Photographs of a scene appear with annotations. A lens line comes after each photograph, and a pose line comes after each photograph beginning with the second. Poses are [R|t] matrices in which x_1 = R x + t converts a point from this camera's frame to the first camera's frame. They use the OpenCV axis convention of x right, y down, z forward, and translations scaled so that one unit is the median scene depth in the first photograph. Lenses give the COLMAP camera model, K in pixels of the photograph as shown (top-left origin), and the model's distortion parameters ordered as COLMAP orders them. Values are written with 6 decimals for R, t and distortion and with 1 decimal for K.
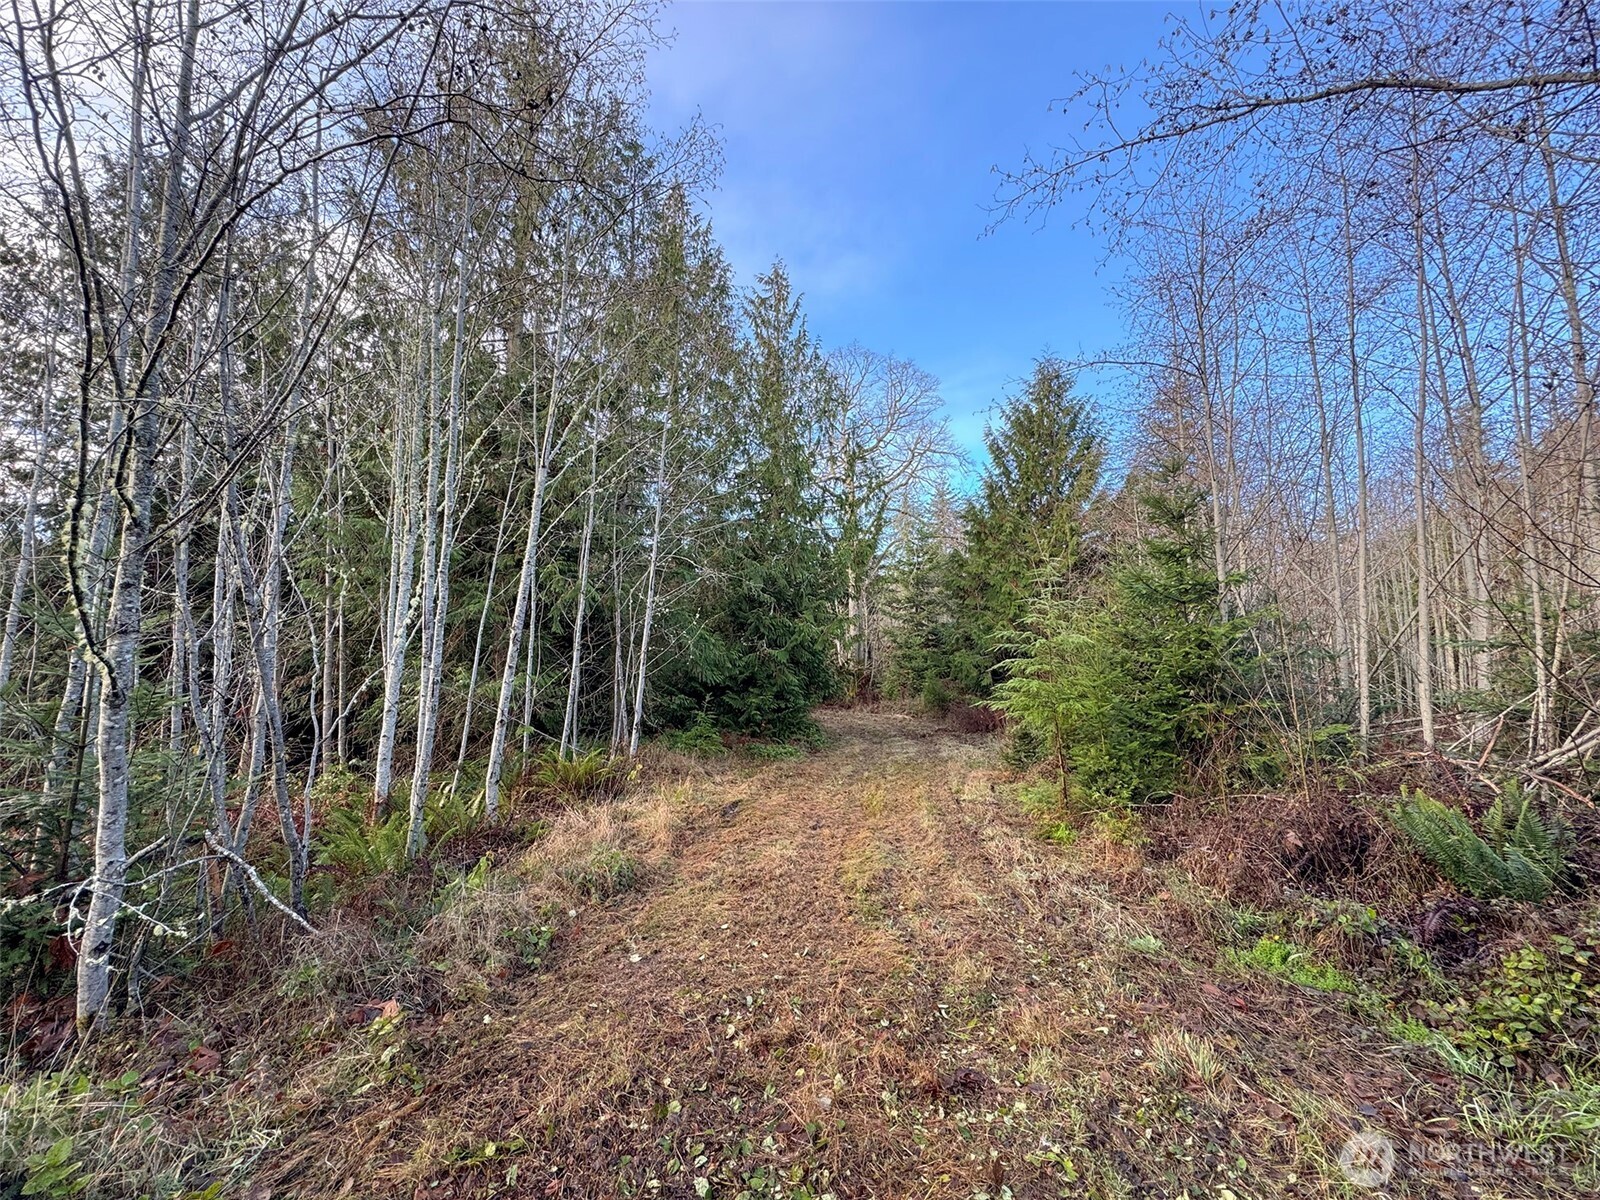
lens RADIAL K [[630.3, 0, 800.1], [0, 630.3, 601.0], [0, 0, 1]] dist [-0.003518, 0.000989]
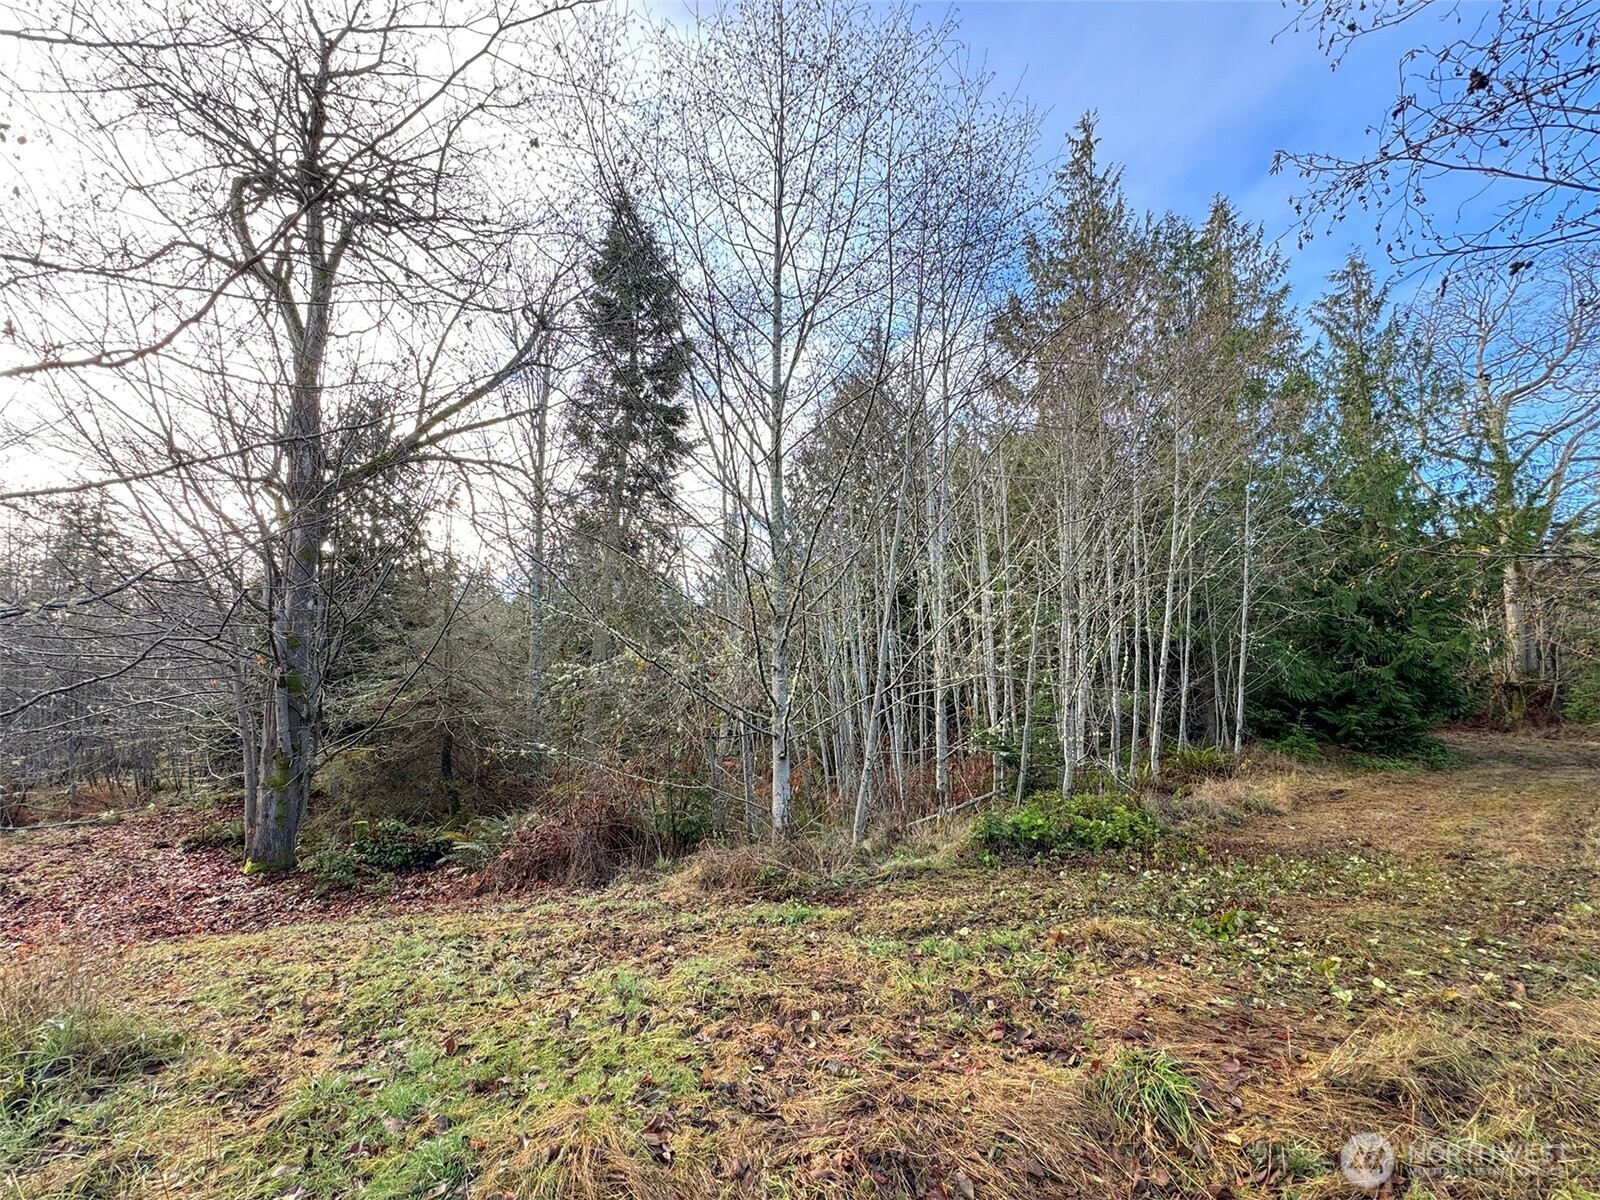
lens RADIAL K [[630.3, 0, 829.5], [0, 630.3, 645.2], [0, 0, 1]] dist [-0.003518, 0.000989]
pose [[0.722390, -0.047759, -0.689835, 0.022536], [0.081513, 0.996538, 0.016368, -0.044257], [0.686665, -0.068054, 0.723782, -0.317080]]
